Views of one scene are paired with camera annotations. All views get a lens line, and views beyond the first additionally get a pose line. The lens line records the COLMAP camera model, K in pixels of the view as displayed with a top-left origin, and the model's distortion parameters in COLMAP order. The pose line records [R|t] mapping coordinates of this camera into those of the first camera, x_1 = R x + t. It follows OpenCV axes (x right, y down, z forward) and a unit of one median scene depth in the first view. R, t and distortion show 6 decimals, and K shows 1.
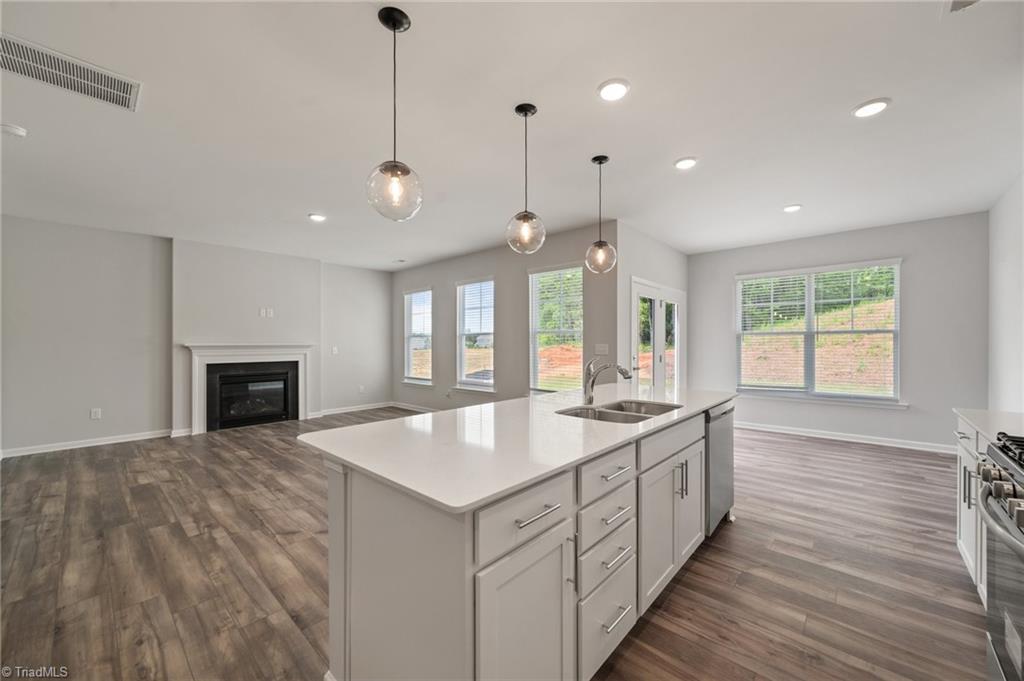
lens RADIAL K [[391.1, 0, 517.9], [0, 391.1, 343.2], [0, 0, 1]] dist [-0.000539, -0.000145]
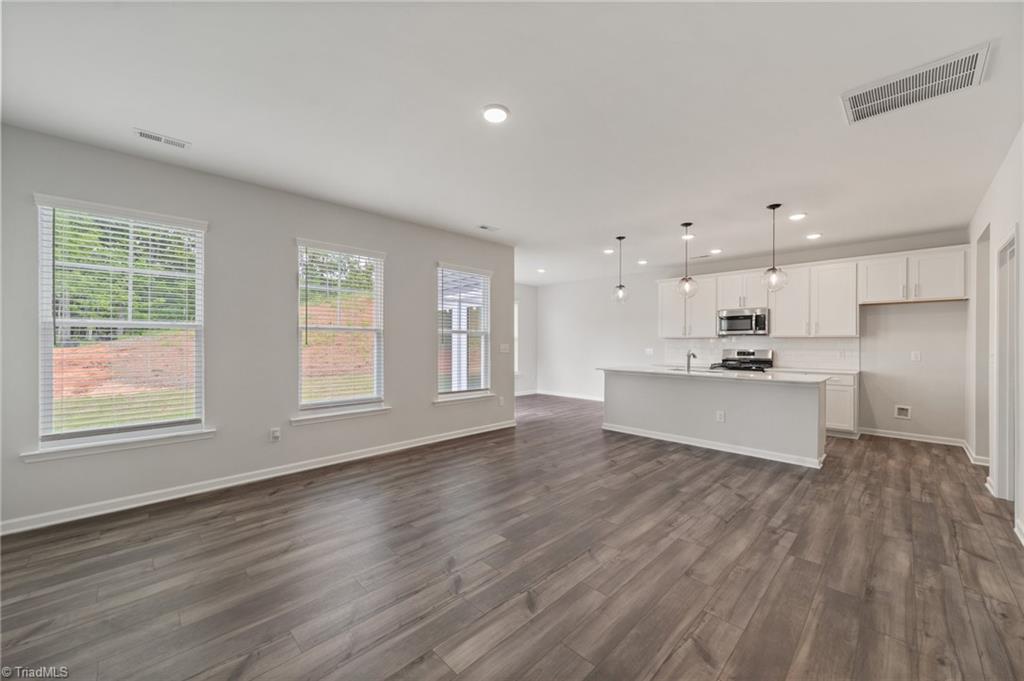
lens RADIAL K [[391.1, 0, 518.1], [0, 391.1, 342.6], [0, 0, 1]] dist [-0.000539, -0.000145]
pose [[0.050570, -0.000112, 0.998720, -1.871679], [-0.003897, 0.999992, 0.000310, -0.005363], [-0.998713, -0.003908, 0.050569, 1.653078]]
